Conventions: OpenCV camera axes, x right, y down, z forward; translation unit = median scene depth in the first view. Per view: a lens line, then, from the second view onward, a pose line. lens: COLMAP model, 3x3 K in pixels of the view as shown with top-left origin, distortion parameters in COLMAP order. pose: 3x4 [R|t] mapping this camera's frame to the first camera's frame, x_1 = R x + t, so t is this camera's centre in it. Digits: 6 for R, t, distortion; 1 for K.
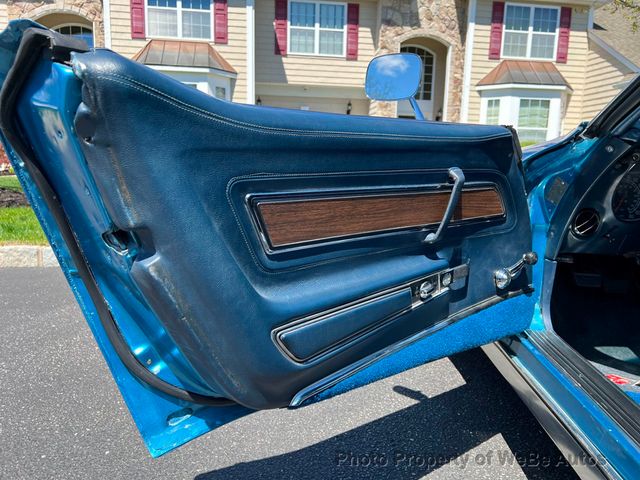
lens RADIAL K [[482.8, 0, 323.9], [0, 482.8, 241.2], [0, 0, 1]] dist [0.040294, -0.068556]
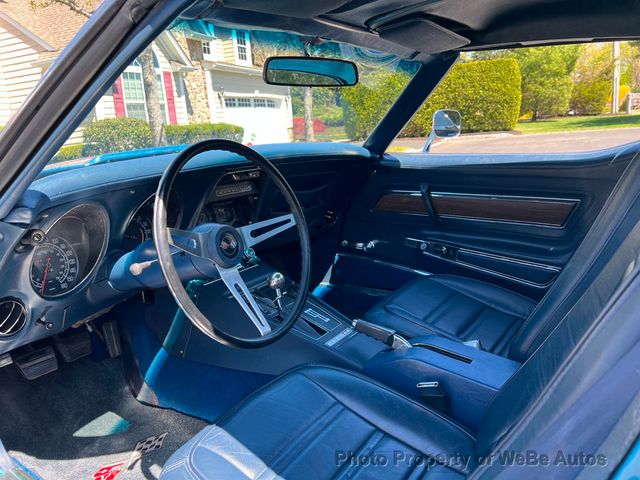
lens RADIAL K [[482.8, 0, 323.9], [0, 482.8, 241.2], [0, 0, 1]] dist [0.040294, -0.068556]
pose [[0.516812, -0.254309, 0.817454, 0.209122], [0.211571, 0.963182, 0.165885, -0.154476], [-0.829544, 0.087219, 0.551589, 0.190879]]
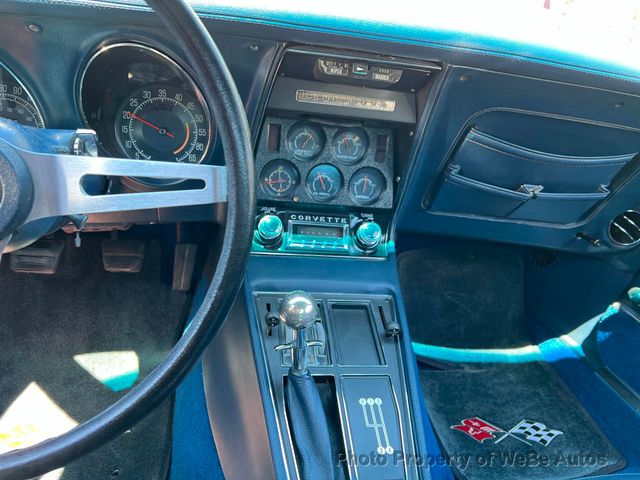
lens RADIAL K [[482.8, 0, 323.9], [0, 482.8, 241.2], [0, 0, 1]] dist [0.040294, -0.068556]
pose [[0.972821, -0.002280, 0.231548, 0.800137], [-0.053189, 0.971014, 0.233030, -0.105760], [-0.225368, -0.239013, 0.944501, 0.393732]]
